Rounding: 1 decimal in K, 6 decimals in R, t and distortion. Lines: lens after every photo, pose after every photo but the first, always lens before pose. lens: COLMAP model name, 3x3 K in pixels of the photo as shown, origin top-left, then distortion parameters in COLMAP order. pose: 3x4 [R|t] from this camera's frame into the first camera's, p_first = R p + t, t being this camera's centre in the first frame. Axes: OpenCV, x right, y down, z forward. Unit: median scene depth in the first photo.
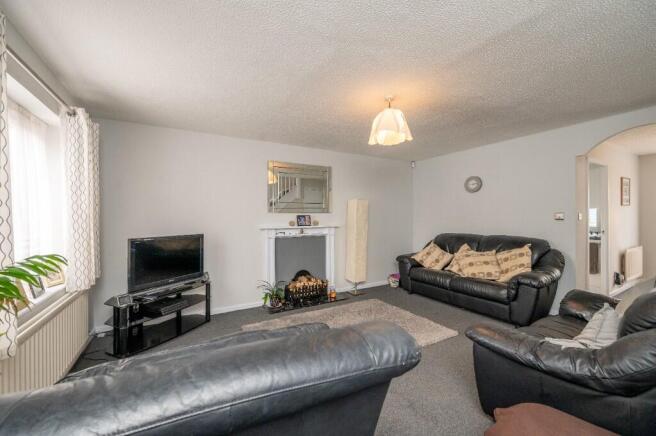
lens RADIAL K [[264.3, 0, 327.7], [0, 264.3, 217.4], [0, 0, 1]] dist [-0.001967, -0.000125]
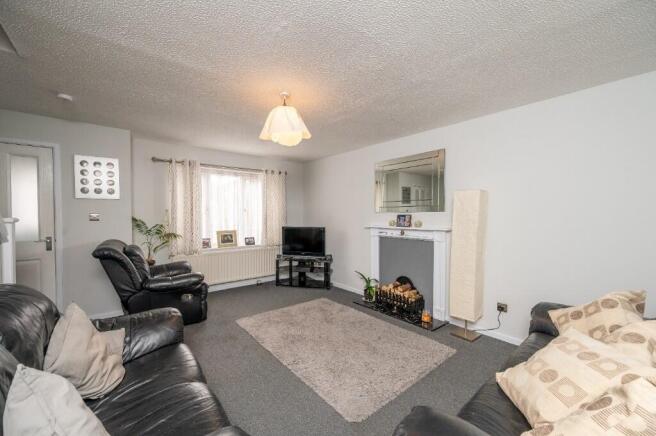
lens RADIAL K [[264.3, 0, 327.7], [0, 264.3, 217.4], [0, 0, 1]] dist [-0.001967, -0.000125]
pose [[0.138008, 0.012707, -0.990350, 0.777252], [-0.003132, 0.999918, 0.012393, -0.009345], [0.990426, 0.001392, 0.138037, 0.647843]]
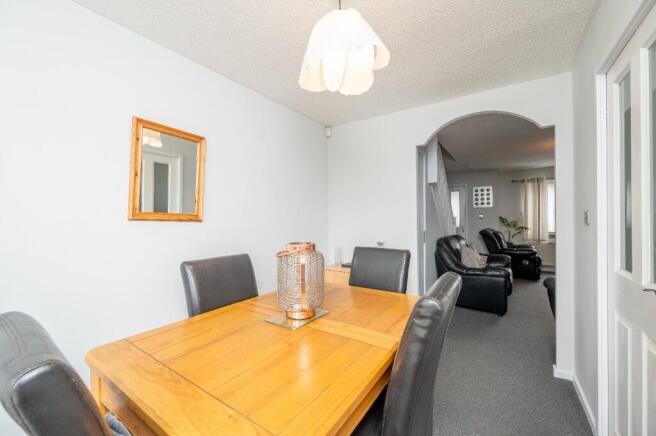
lens RADIAL K [[264.3, 0, 327.7], [0, 264.3, 217.4], [0, 0, 1]] dist [-0.001967, -0.000125]
pose [[-0.905129, 0.011993, -0.424968, 1.597879], [0.010973, 0.999928, 0.004847, -0.011748], [0.424996, -0.000276, -0.905195, 1.249499]]
